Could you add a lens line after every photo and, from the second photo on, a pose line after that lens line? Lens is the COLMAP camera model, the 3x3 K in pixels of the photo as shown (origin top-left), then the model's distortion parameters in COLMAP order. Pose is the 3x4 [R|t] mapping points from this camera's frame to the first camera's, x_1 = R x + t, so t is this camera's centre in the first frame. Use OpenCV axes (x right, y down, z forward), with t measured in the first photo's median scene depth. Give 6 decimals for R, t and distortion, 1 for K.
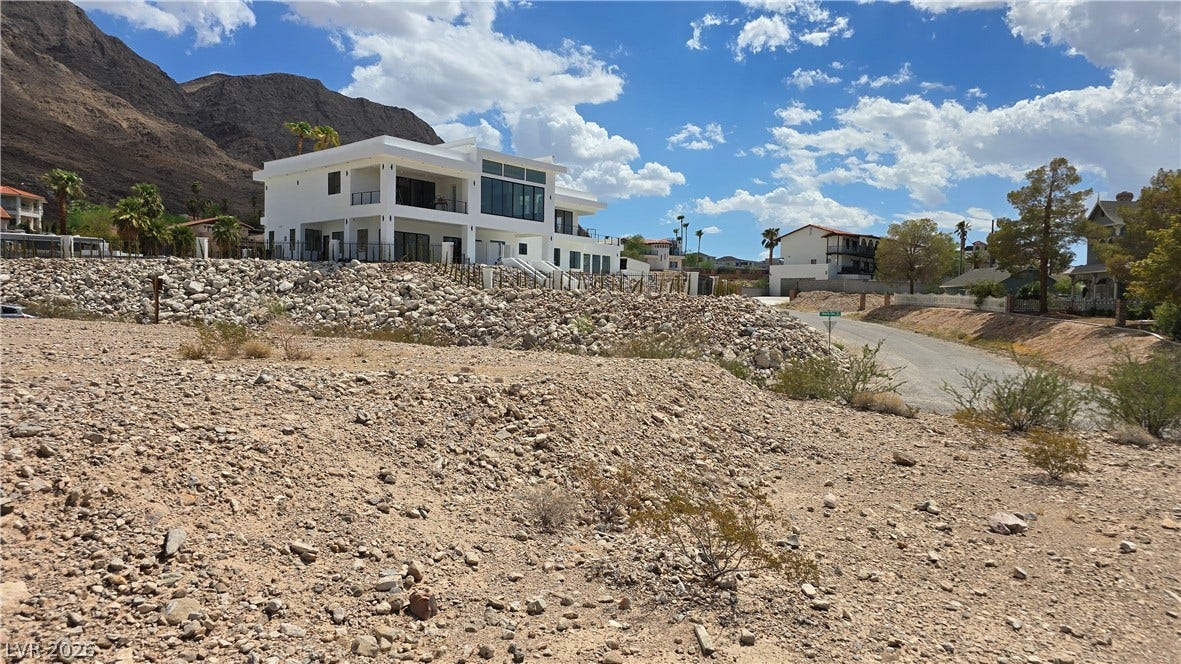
lens RADIAL K [[783.6, 0, 601.5], [0, 783.6, 330.9], [0, 0, 1]] dist [0.074209, -0.065804]
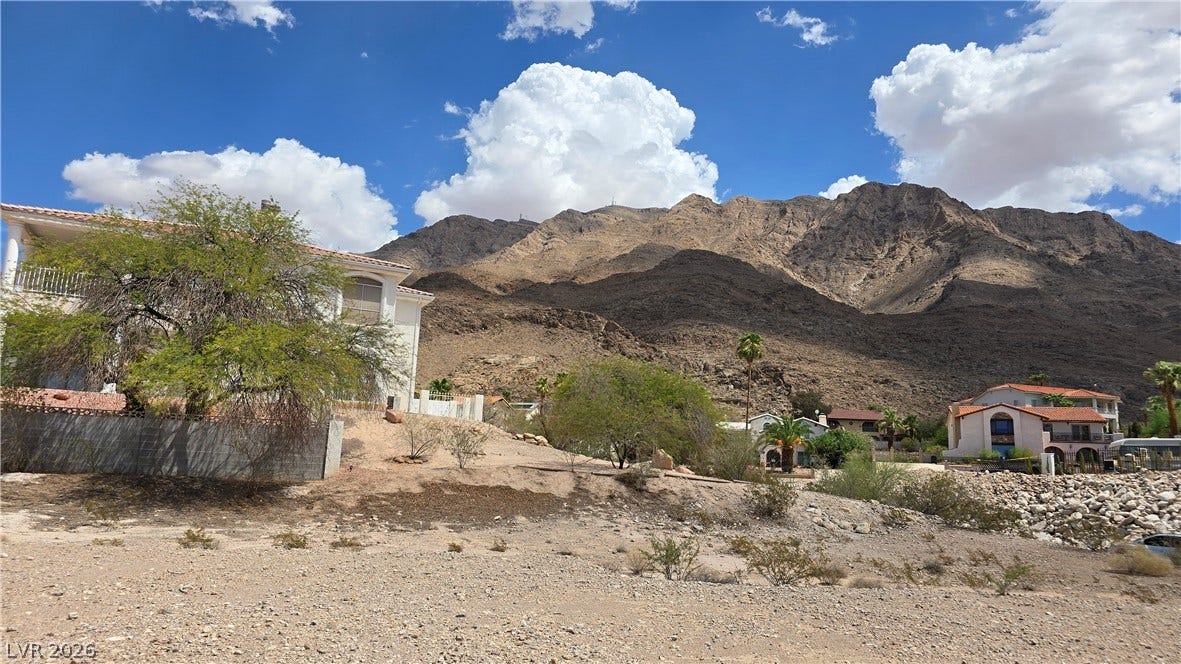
lens RADIAL K [[783.6, 0, 582.0], [0, 783.6, 335.7], [0, 0, 1]] dist [0.074209, -0.065804]
pose [[0.394562, -0.167921, -0.903395, -0.225763], [-0.052966, 0.977369, -0.204804, -0.027958], [0.917341, 0.128657, 0.376738, 0.139293]]
